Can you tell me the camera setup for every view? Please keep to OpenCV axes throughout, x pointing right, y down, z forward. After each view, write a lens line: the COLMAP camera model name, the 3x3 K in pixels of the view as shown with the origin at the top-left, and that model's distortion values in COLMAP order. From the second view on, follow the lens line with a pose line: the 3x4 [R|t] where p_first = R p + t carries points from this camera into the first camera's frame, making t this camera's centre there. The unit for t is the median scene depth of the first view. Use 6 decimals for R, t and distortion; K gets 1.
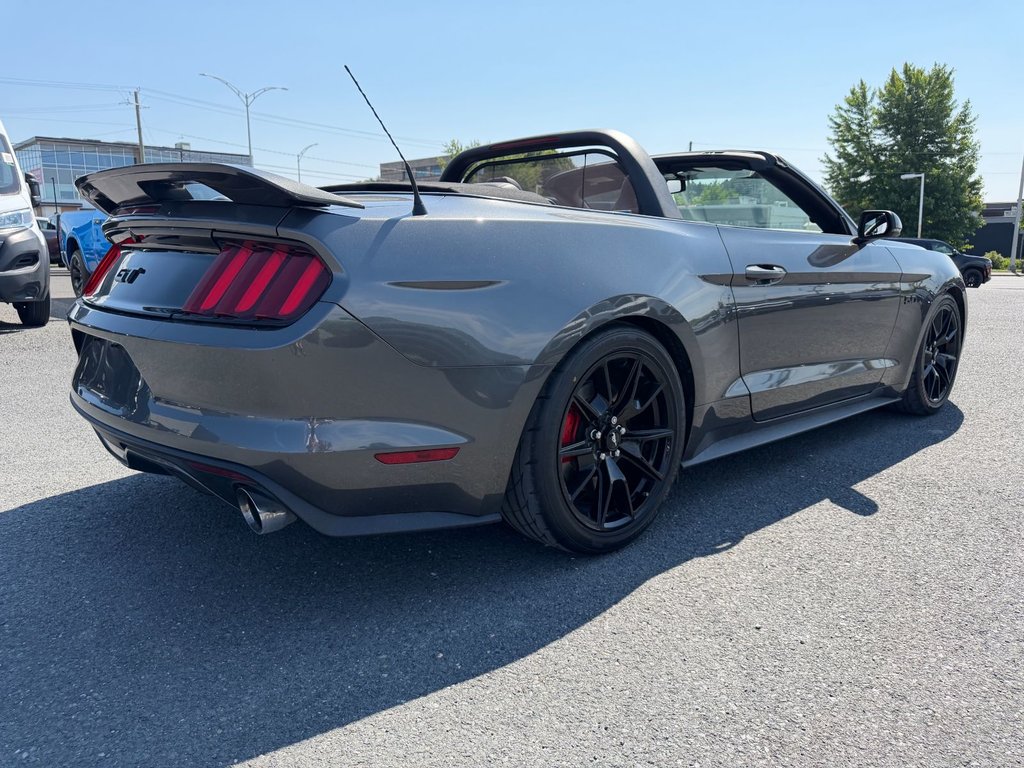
lens RADIAL K [[742.5, 0, 502.6], [0, 742.5, 377.0], [0, 0, 1]] dist [0.011915, -0.016902]
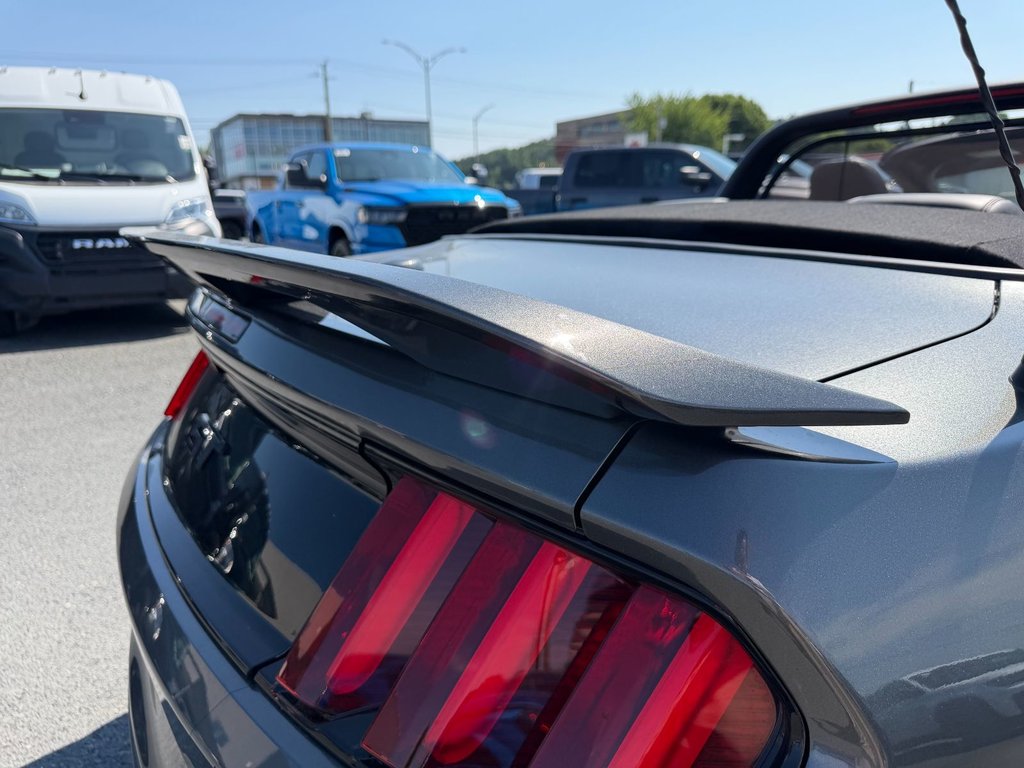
lens RADIAL K [[742.5, 0, 512.1], [0, 742.5, 385.6], [0, 0, 1]] dist [0.011915, -0.016902]
pose [[0.976913, 0.025649, -0.212091, -0.176965], [-0.012119, 0.997822, 0.064846, -0.169314], [0.213292, -0.060779, 0.975096, 0.483498]]
